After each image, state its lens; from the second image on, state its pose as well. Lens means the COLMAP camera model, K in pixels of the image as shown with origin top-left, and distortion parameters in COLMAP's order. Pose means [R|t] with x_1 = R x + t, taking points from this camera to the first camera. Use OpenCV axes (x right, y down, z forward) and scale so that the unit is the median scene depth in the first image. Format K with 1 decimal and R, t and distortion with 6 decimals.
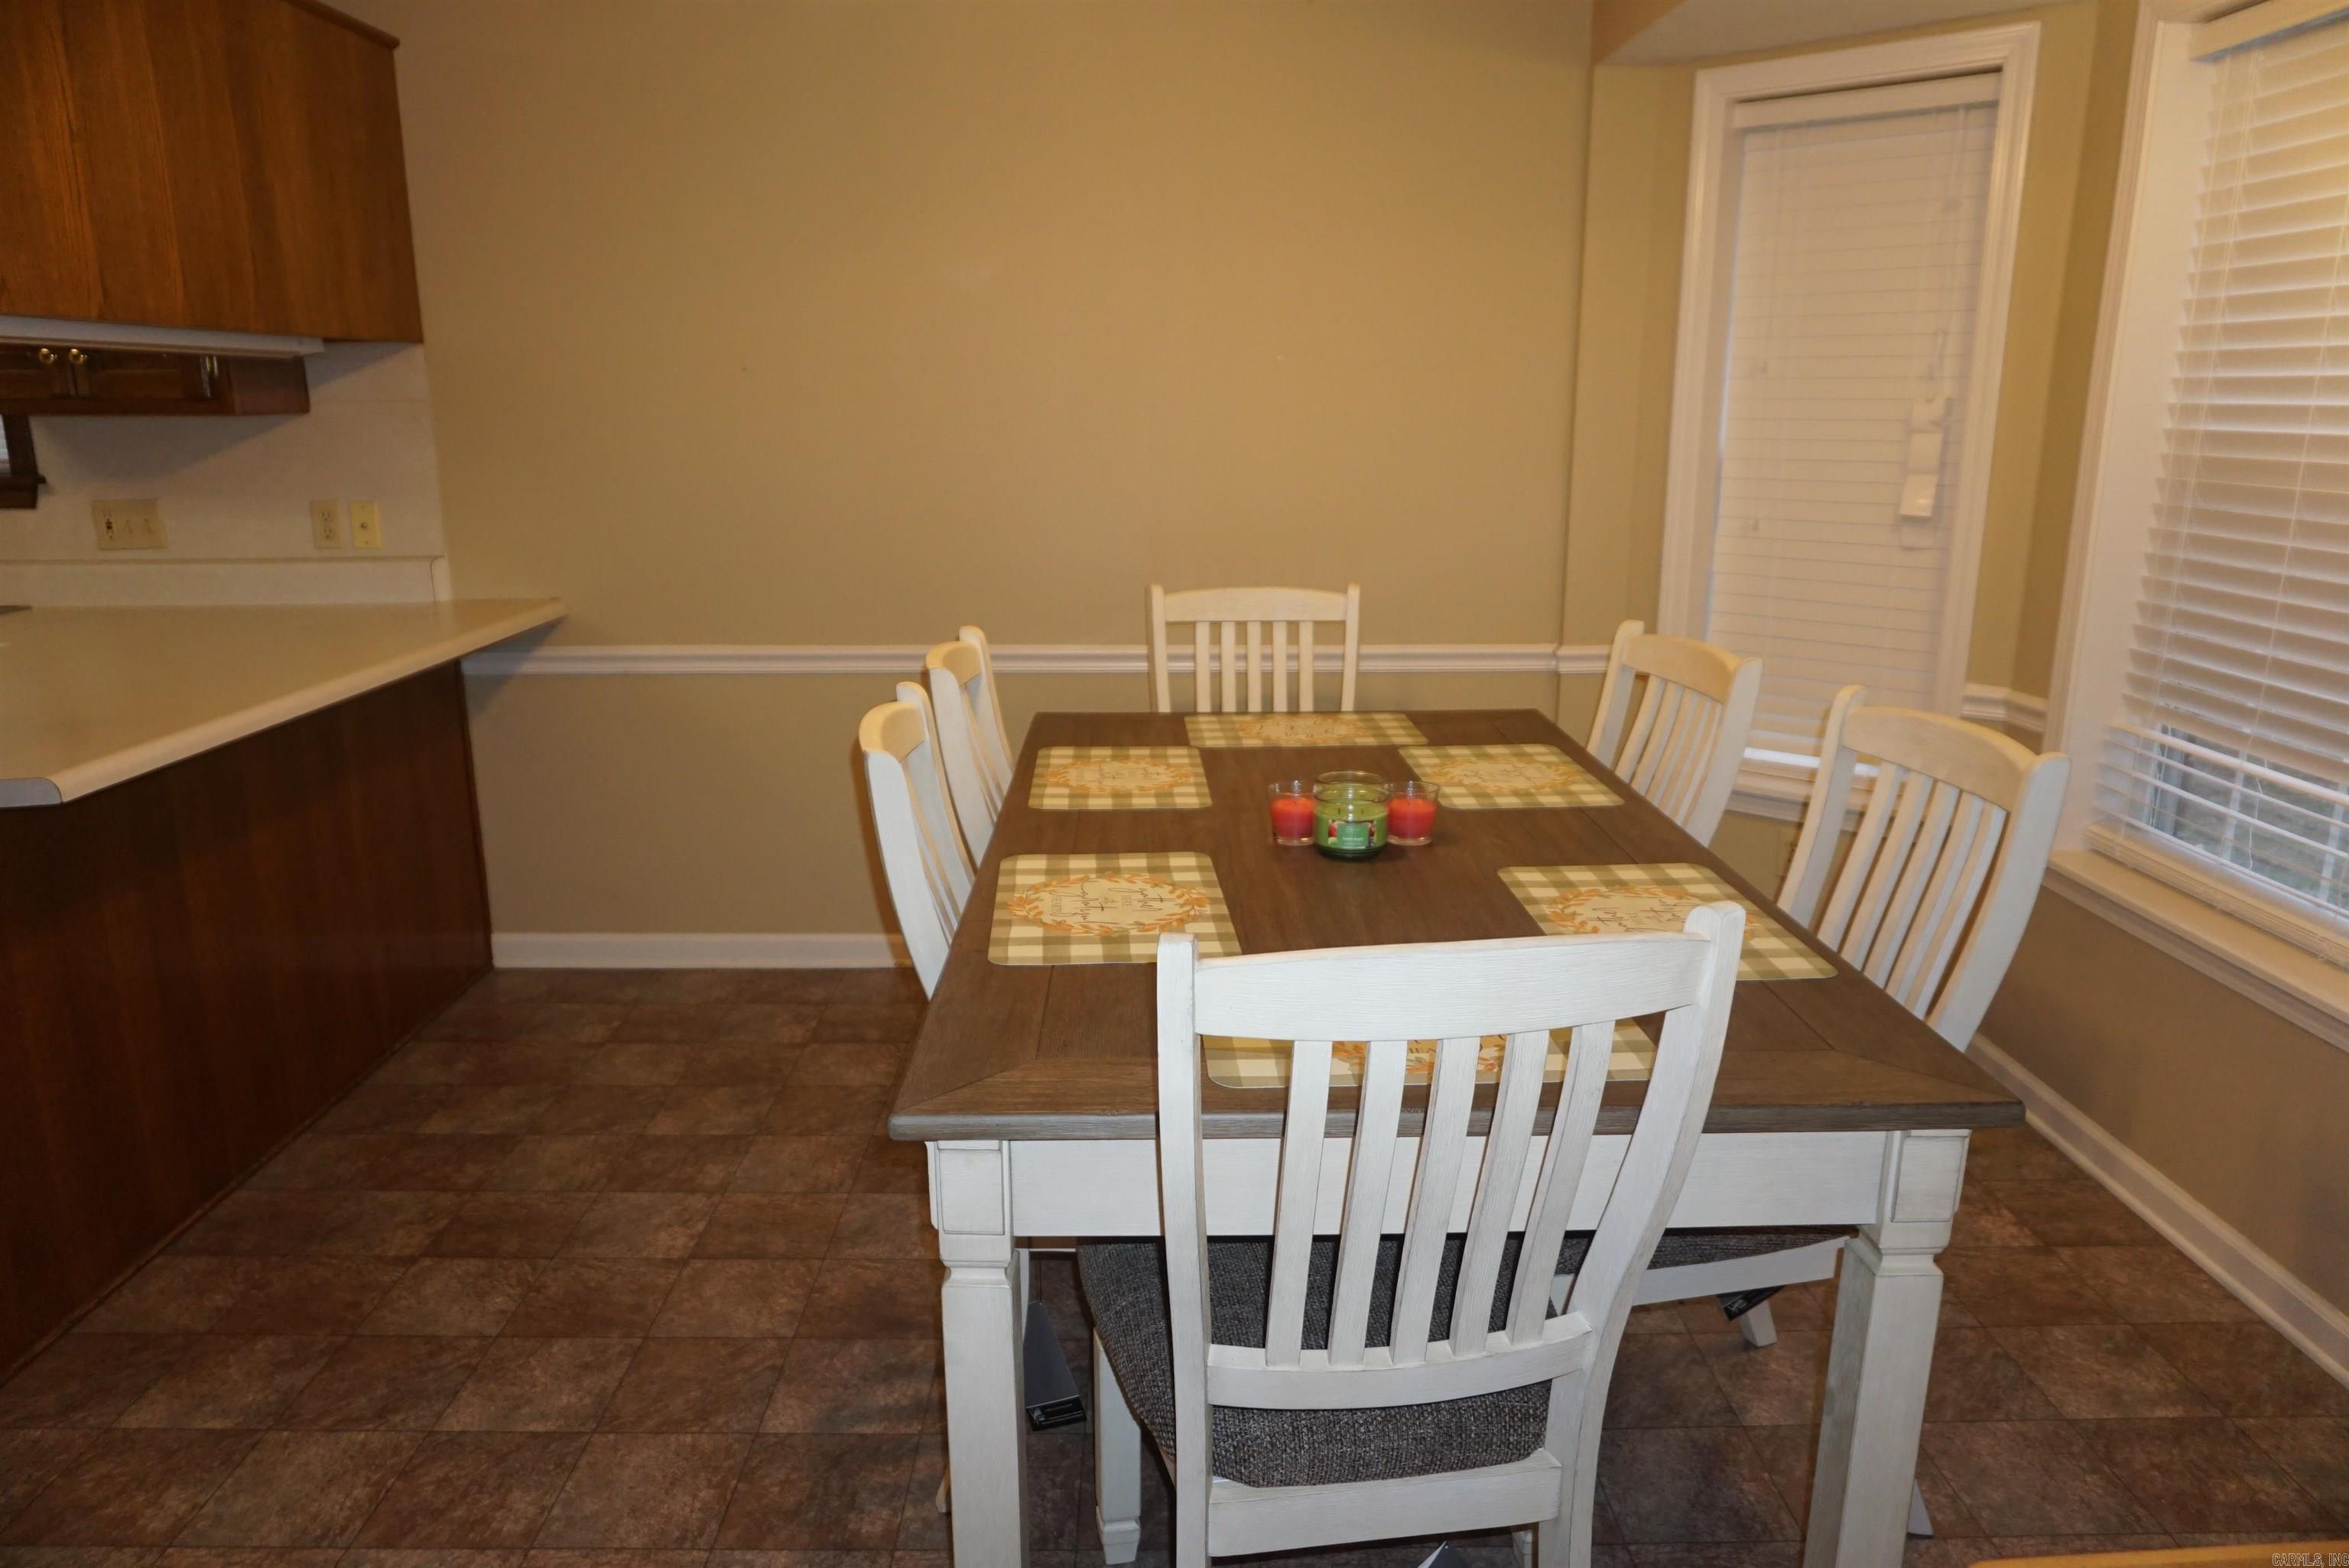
lens RADIAL K [[1563.2, 0, 1174.5], [0, 1563.2, 784.0], [0, 0, 1]] dist [-0.053922, 0.036665]
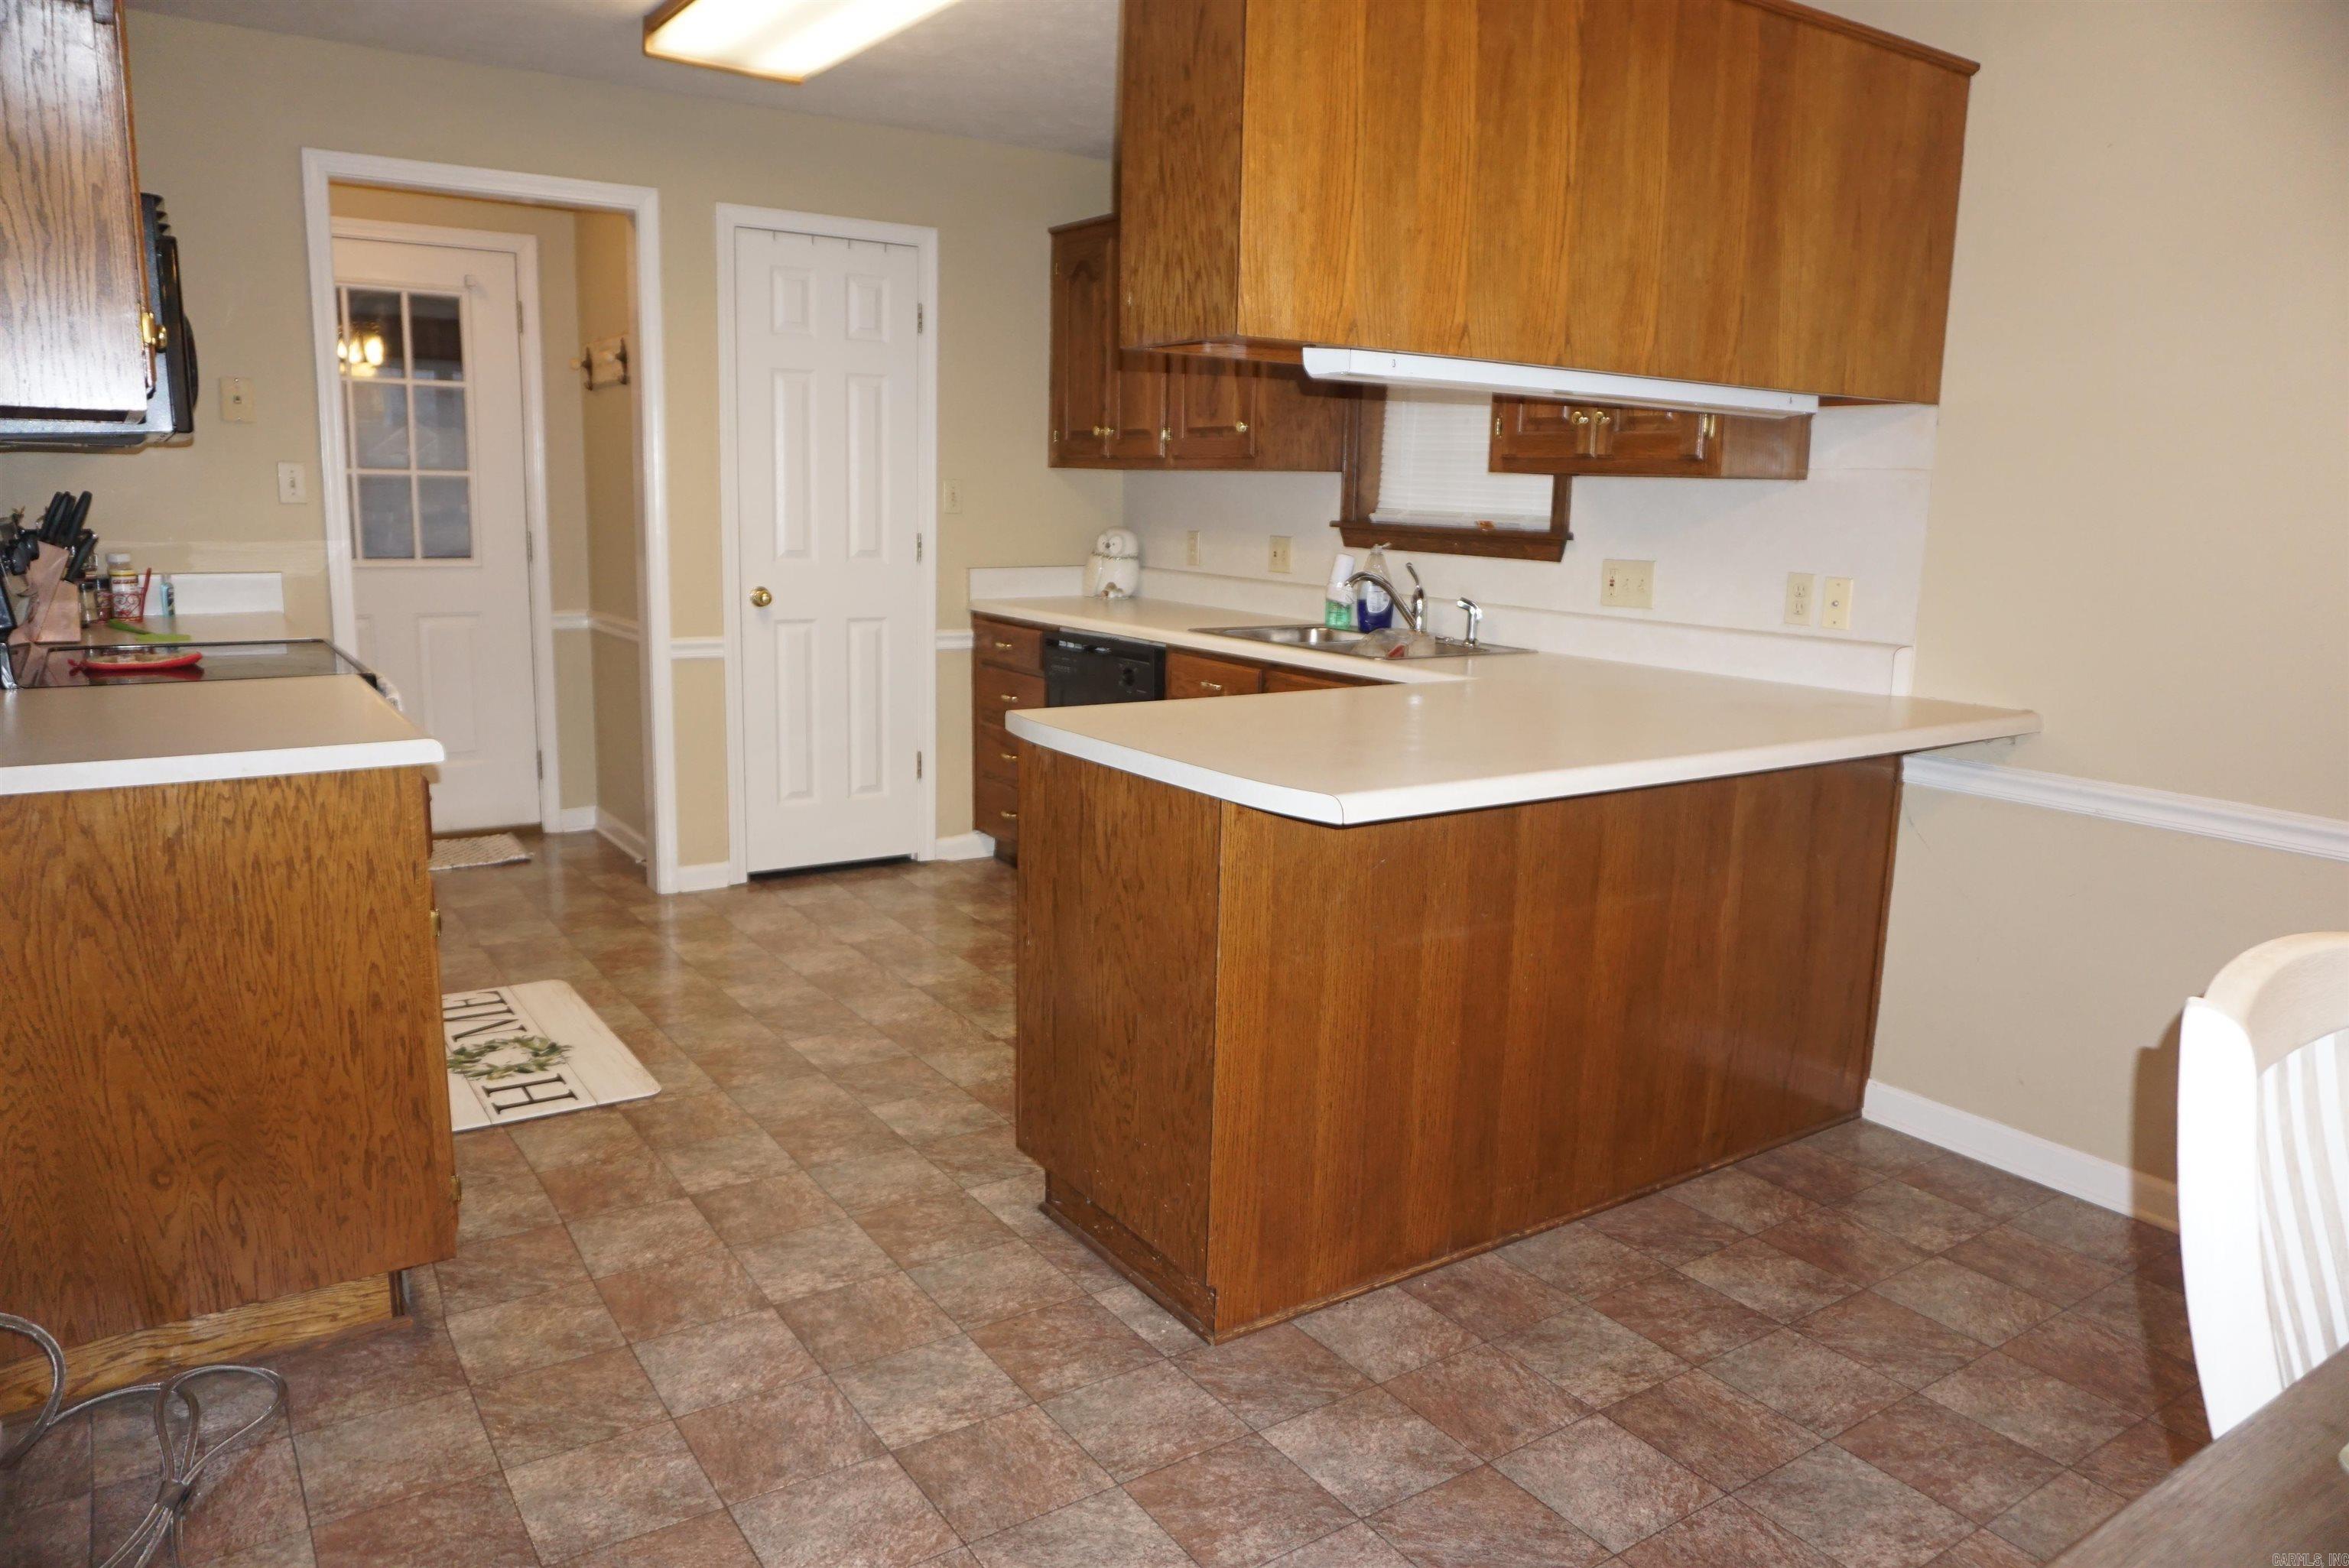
lens RADIAL K [[1563.2, 0, 1174.5], [0, 1563.2, 784.0], [0, 0, 1]] dist [-0.053922, 0.036665]
pose [[0.556684, 0.169679, -0.813211, 0.024020], [-0.223917, 0.973335, 0.049807, -0.024352], [0.799978, 0.154365, 0.579833, 0.192557]]
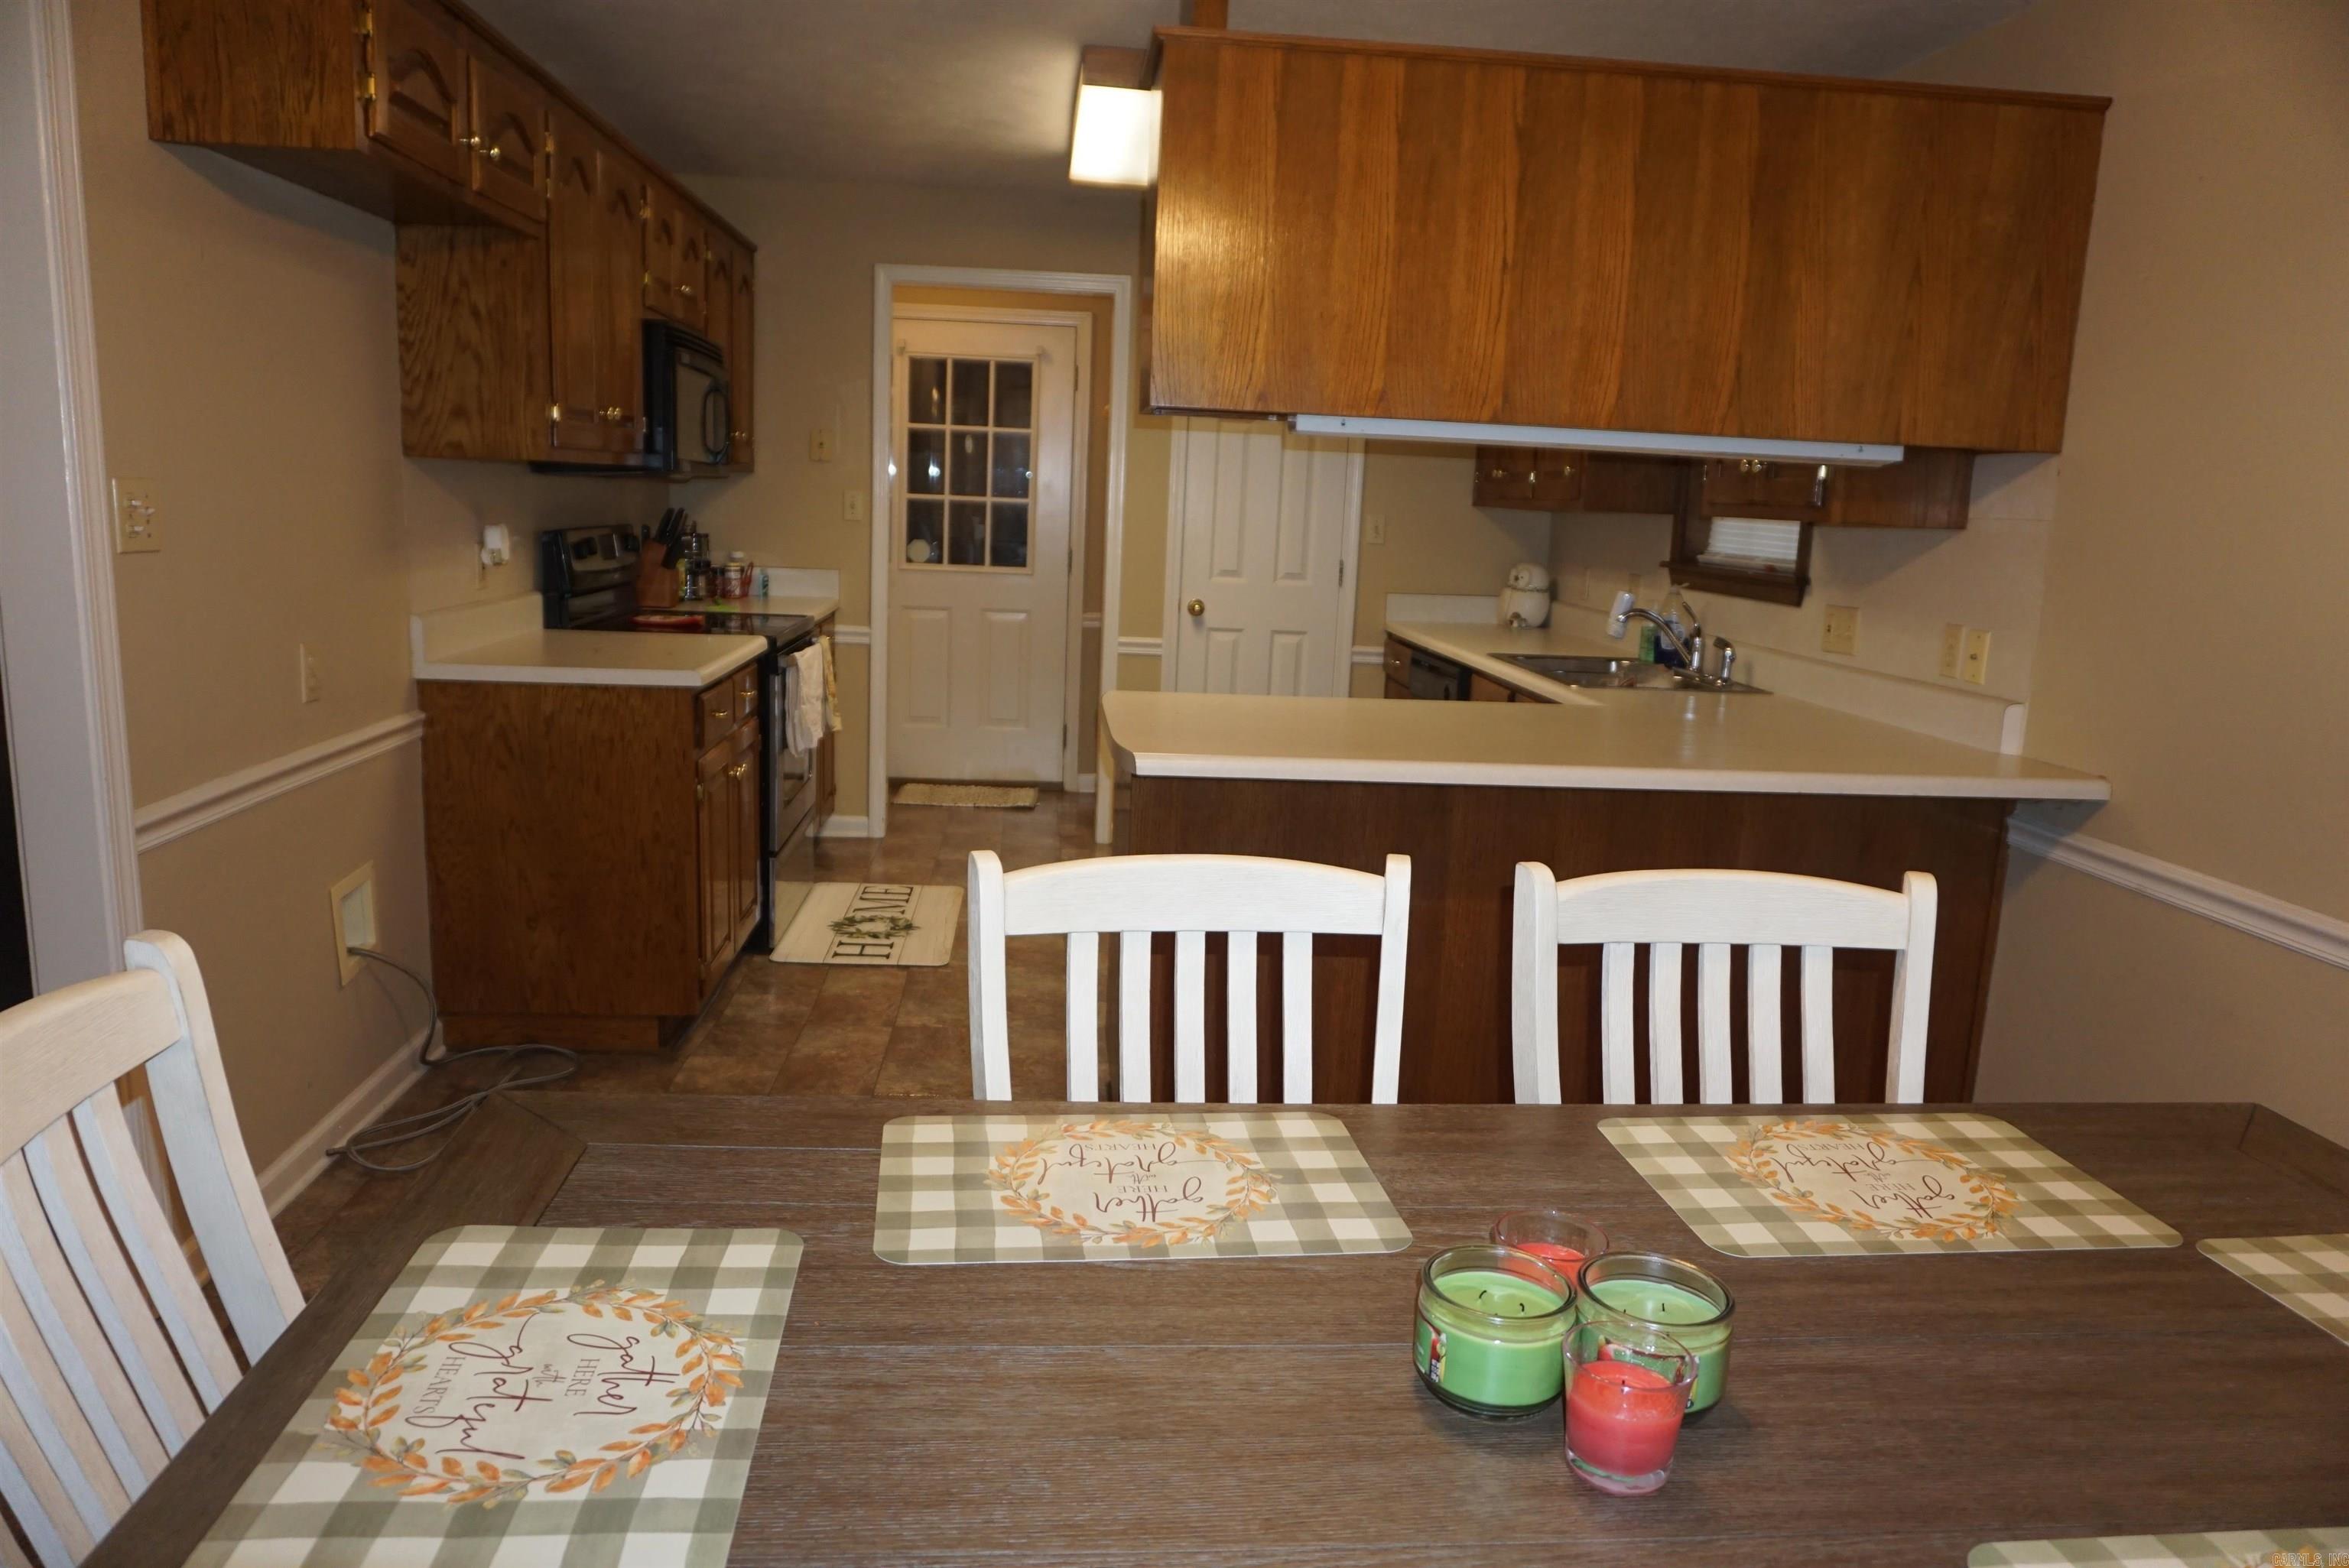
lens RADIAL K [[1563.2, 0, 1174.5], [0, 1563.2, 784.0], [0, 0, 1]] dist [-0.053922, 0.036665]
pose [[0.075178, 0.186586, -0.979558, 0.364689], [-0.279796, 0.946822, 0.158877, -0.124007], [0.957112, 0.262132, 0.123386, 0.526672]]
